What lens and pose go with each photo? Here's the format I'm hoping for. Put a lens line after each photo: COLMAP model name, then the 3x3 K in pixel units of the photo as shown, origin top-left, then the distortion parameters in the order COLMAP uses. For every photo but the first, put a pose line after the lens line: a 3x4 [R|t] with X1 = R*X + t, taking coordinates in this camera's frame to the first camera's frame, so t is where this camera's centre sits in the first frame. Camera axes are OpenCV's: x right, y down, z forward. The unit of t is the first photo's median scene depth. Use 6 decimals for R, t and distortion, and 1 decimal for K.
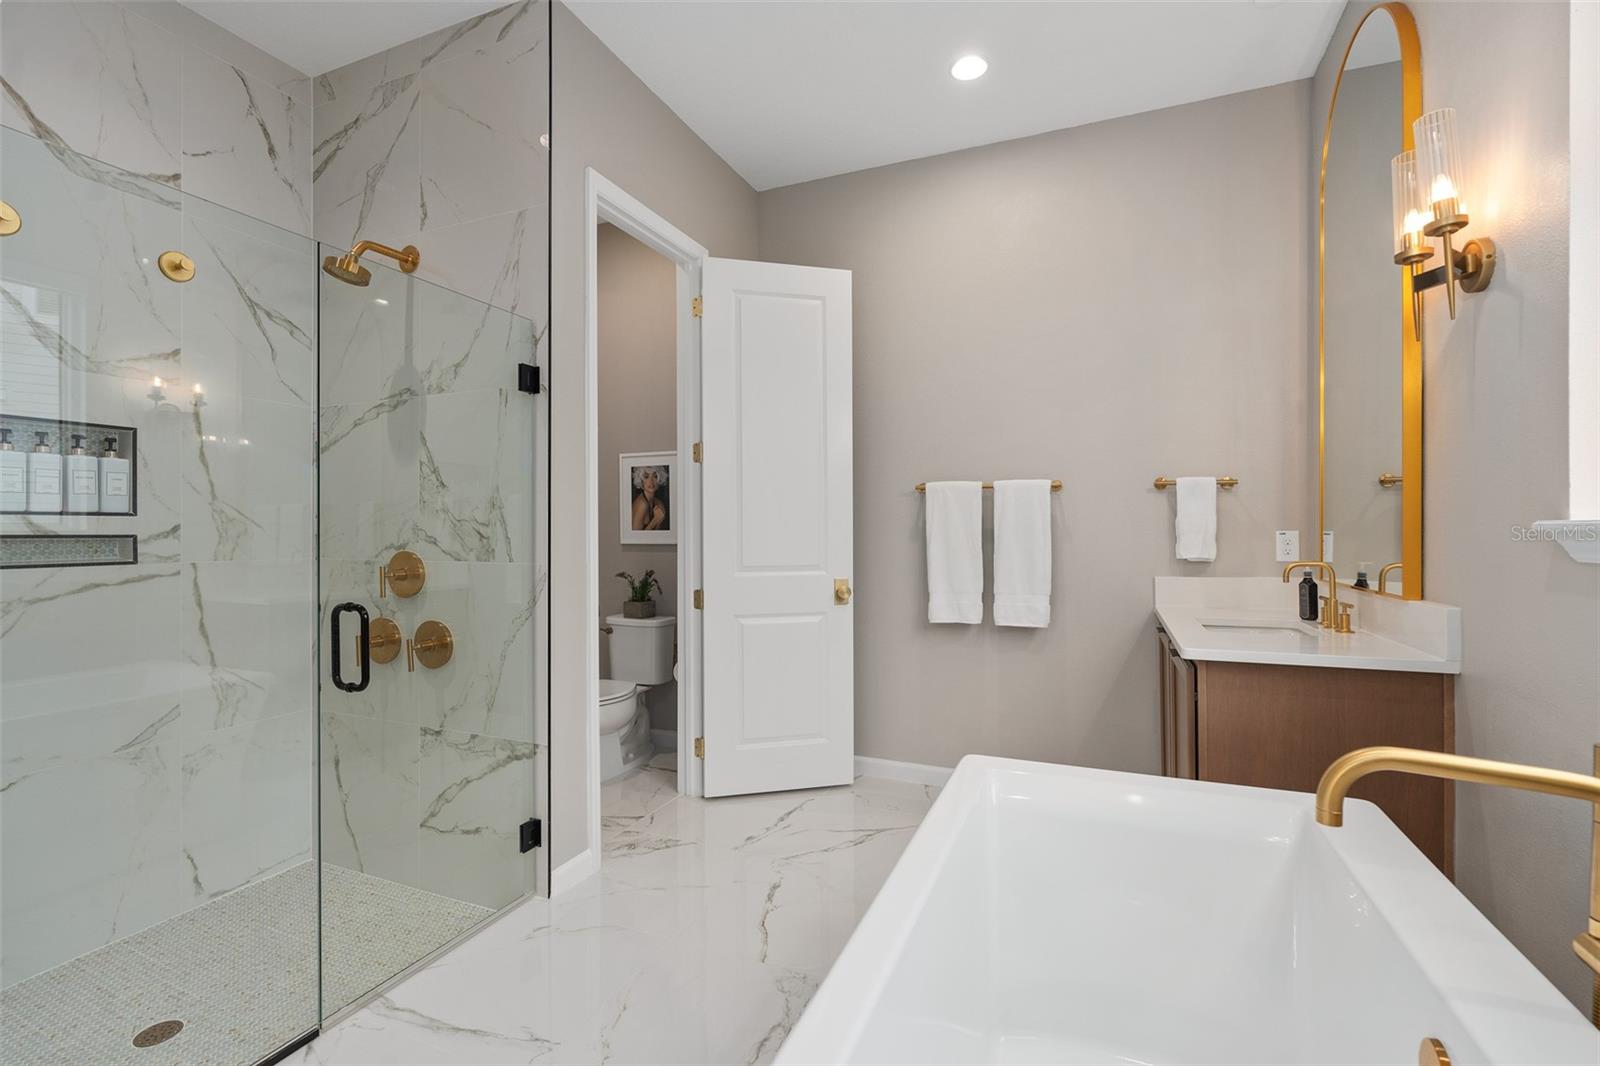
lens RADIAL K [[718.3, 0, 799.7], [0, 718.3, 524.1], [0, 0, 1]] dist [-0.003928, -0.000326]
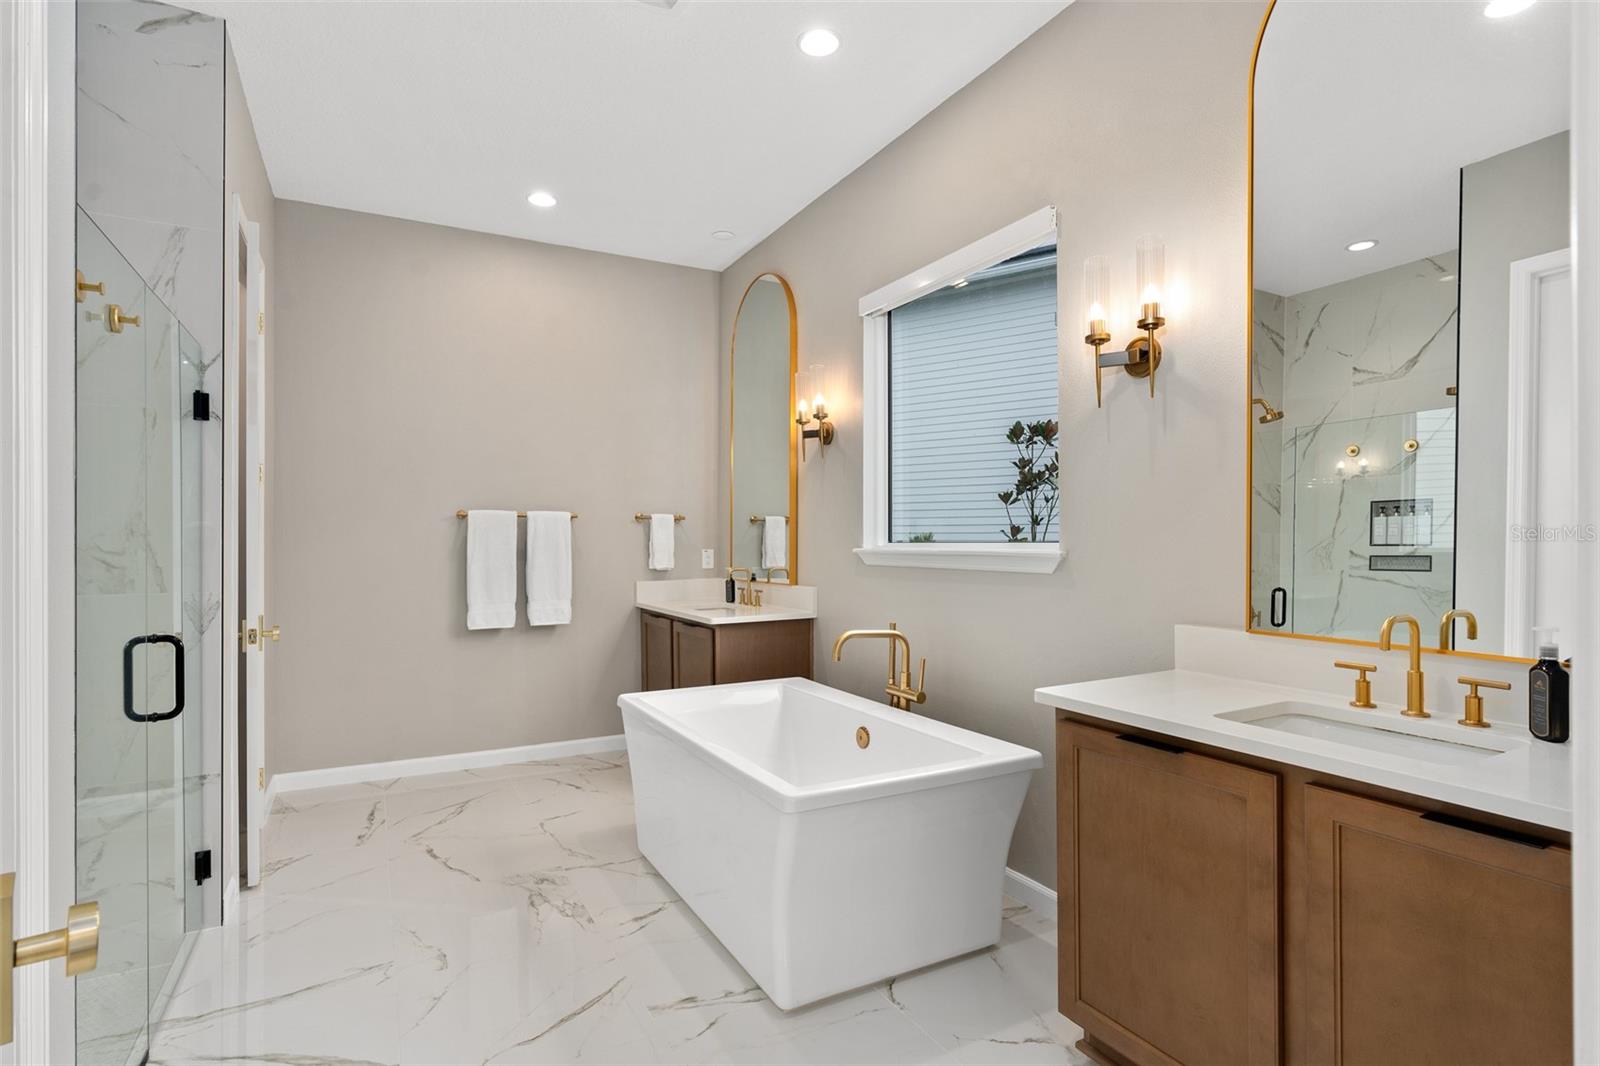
lens RADIAL K [[783.8, 0, 805.6], [0, 783.8, 528.5], [0, 0, 1]] dist [0.000147, -0.000601]
pose [[0.616669, 0.011083, 0.787145, -0.570654], [-0.005261, 0.999937, -0.009957, -0.021434], [-0.787205, 0.001999, 0.616688, -0.256706]]
